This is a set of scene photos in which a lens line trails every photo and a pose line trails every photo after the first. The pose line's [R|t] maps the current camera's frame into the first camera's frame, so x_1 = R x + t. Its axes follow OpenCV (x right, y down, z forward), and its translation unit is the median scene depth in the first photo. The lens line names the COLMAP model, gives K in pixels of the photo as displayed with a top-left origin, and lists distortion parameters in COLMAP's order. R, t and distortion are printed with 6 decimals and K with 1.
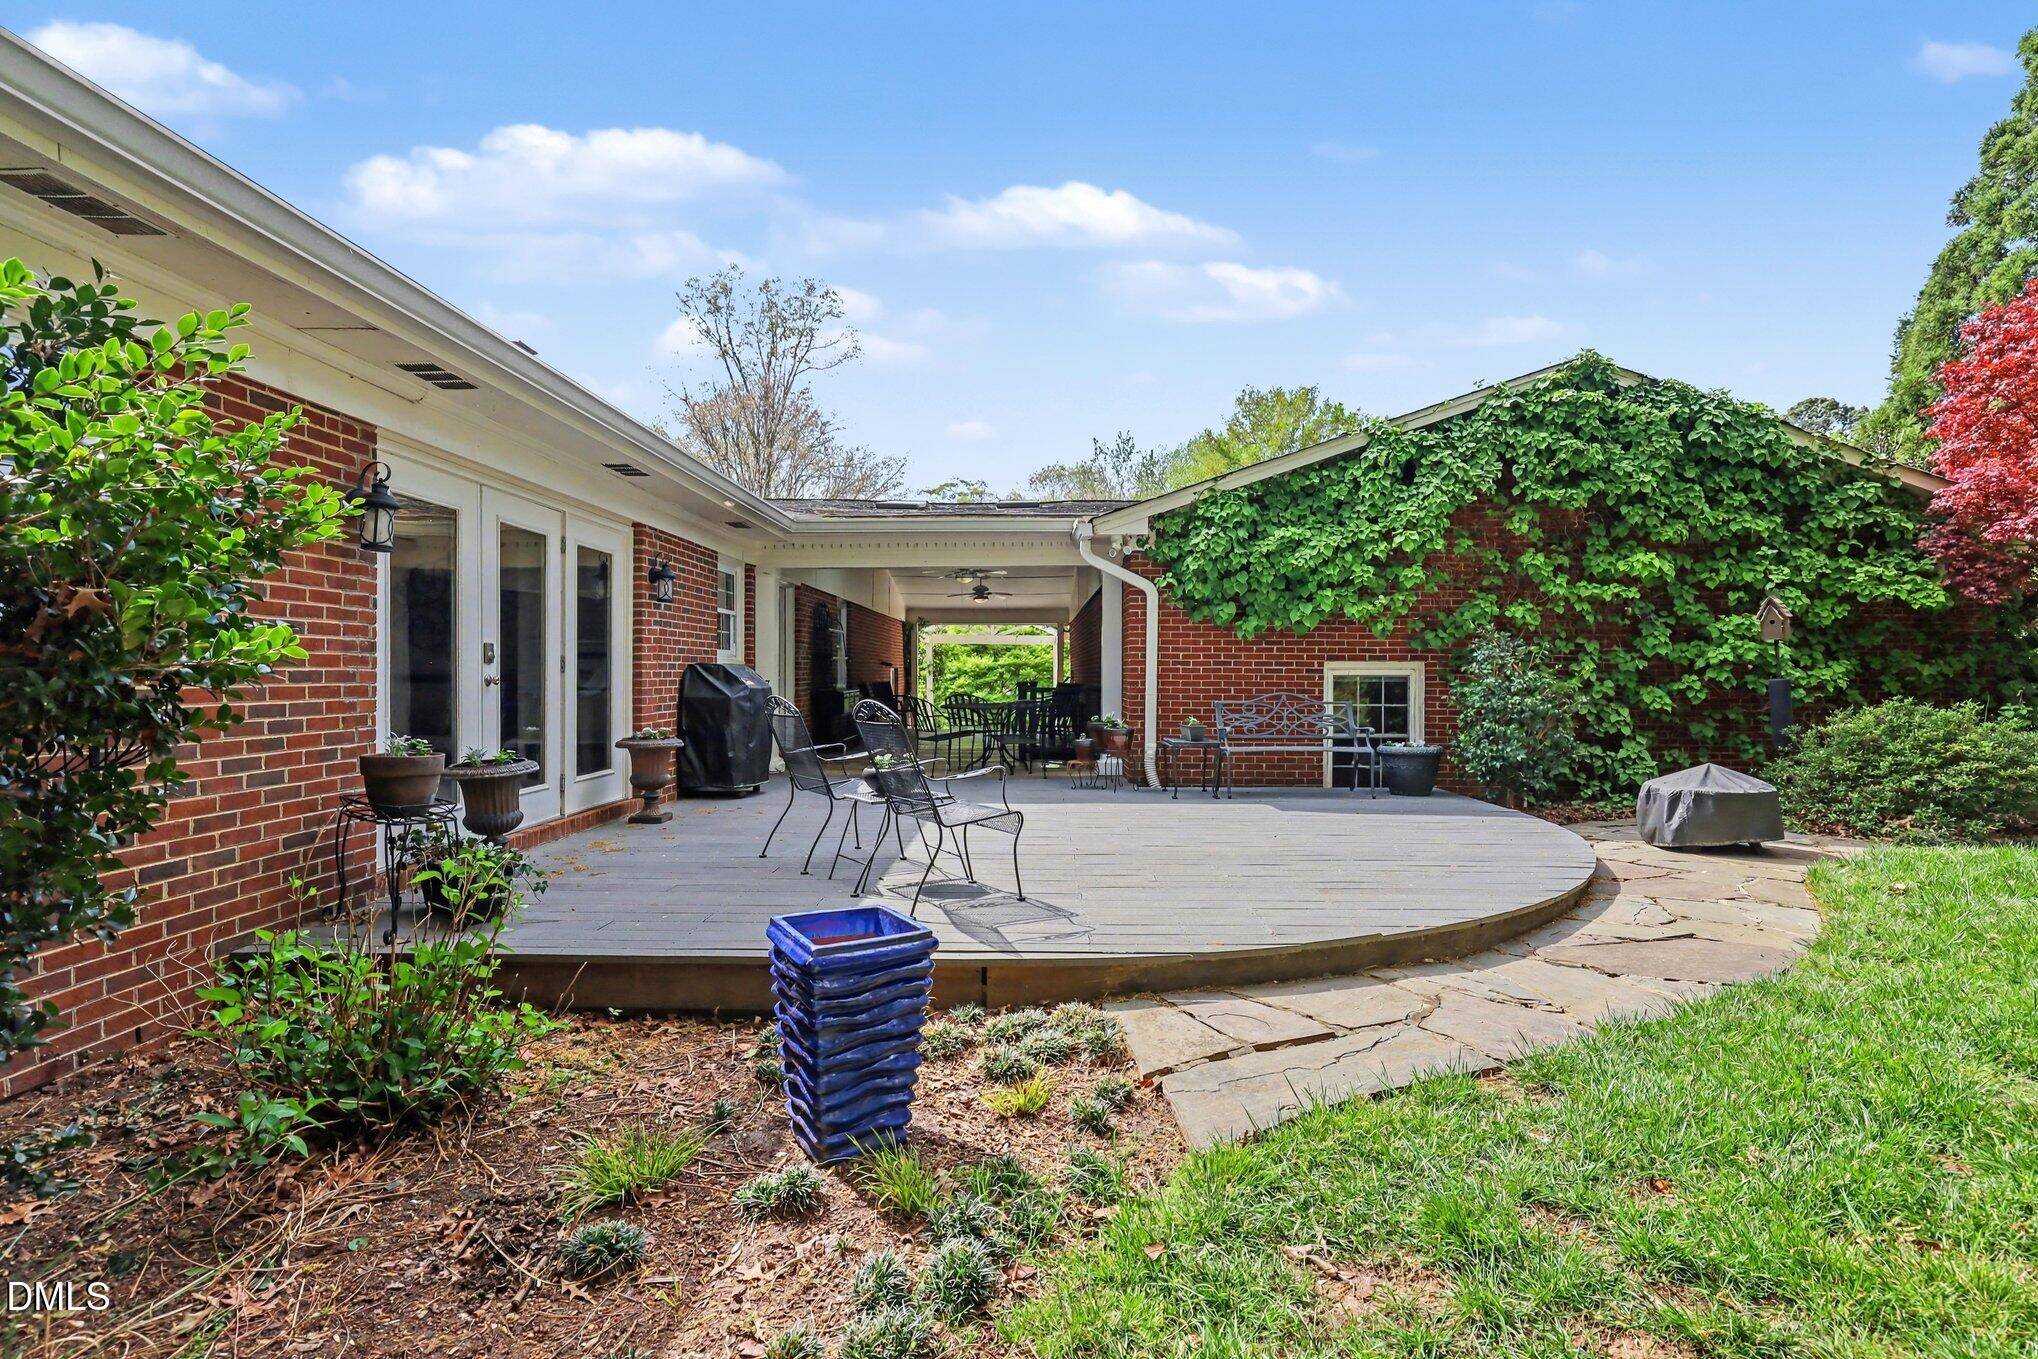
lens RADIAL K [[941.0, 0, 1038.1], [0, 941.0, 681.7], [0, 0, 1]] dist [-0.002026, -0.001388]
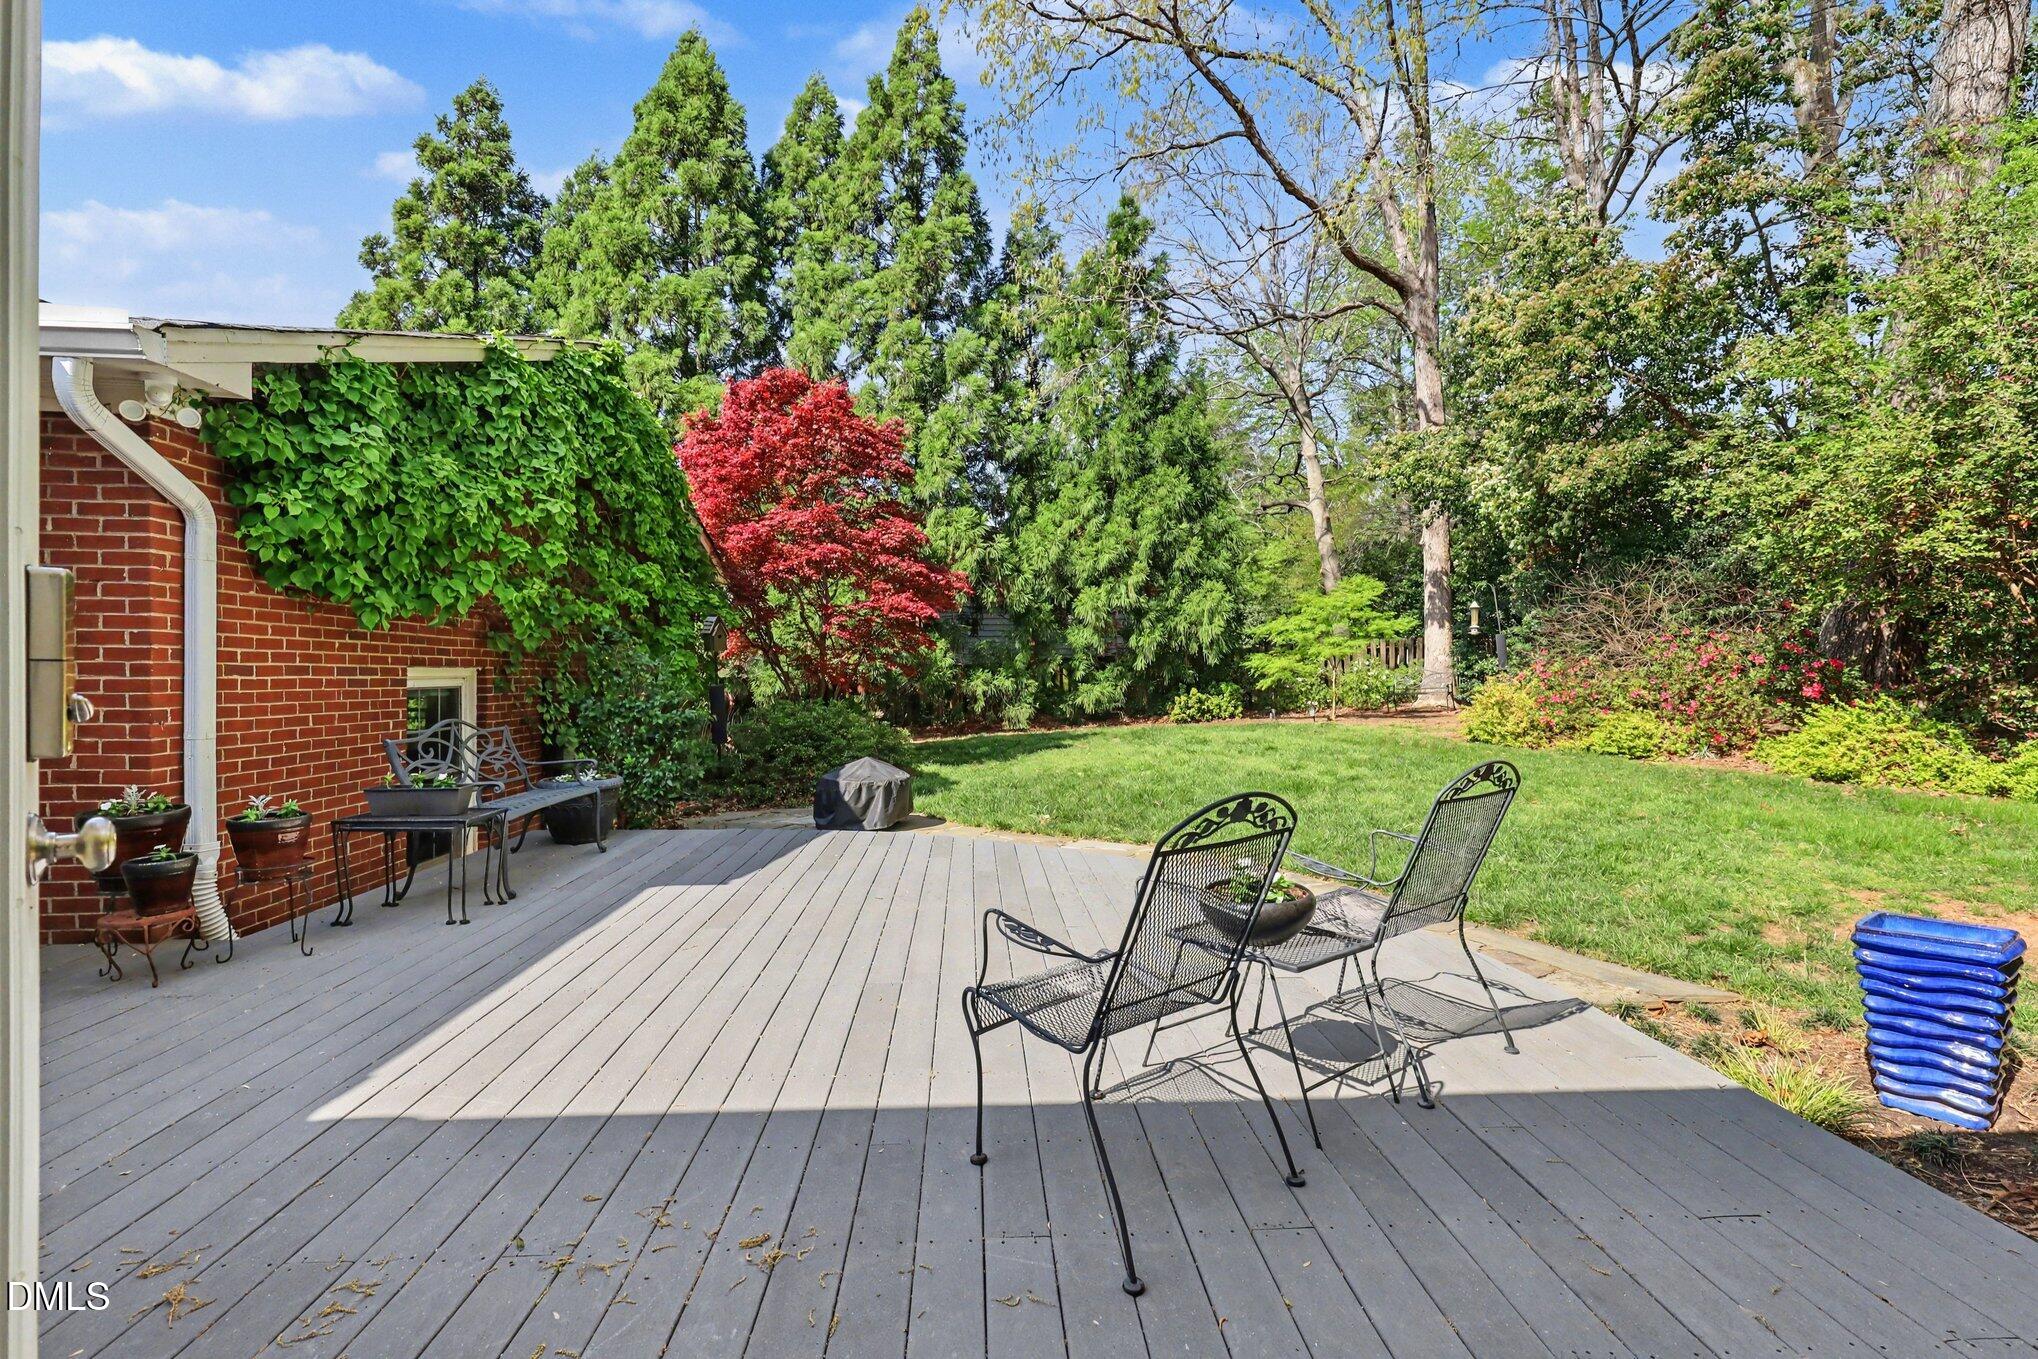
lens RADIAL K [[941.0, 0, 1038.1], [0, 941.0, 681.7], [0, 0, 1]] dist [-0.002026, -0.001388]
pose [[-0.069101, -0.013034, 0.997524, -0.378914], [-0.006541, 0.999899, 0.012612, -0.023416], [-0.997588, -0.005654, -0.069180, 0.633310]]
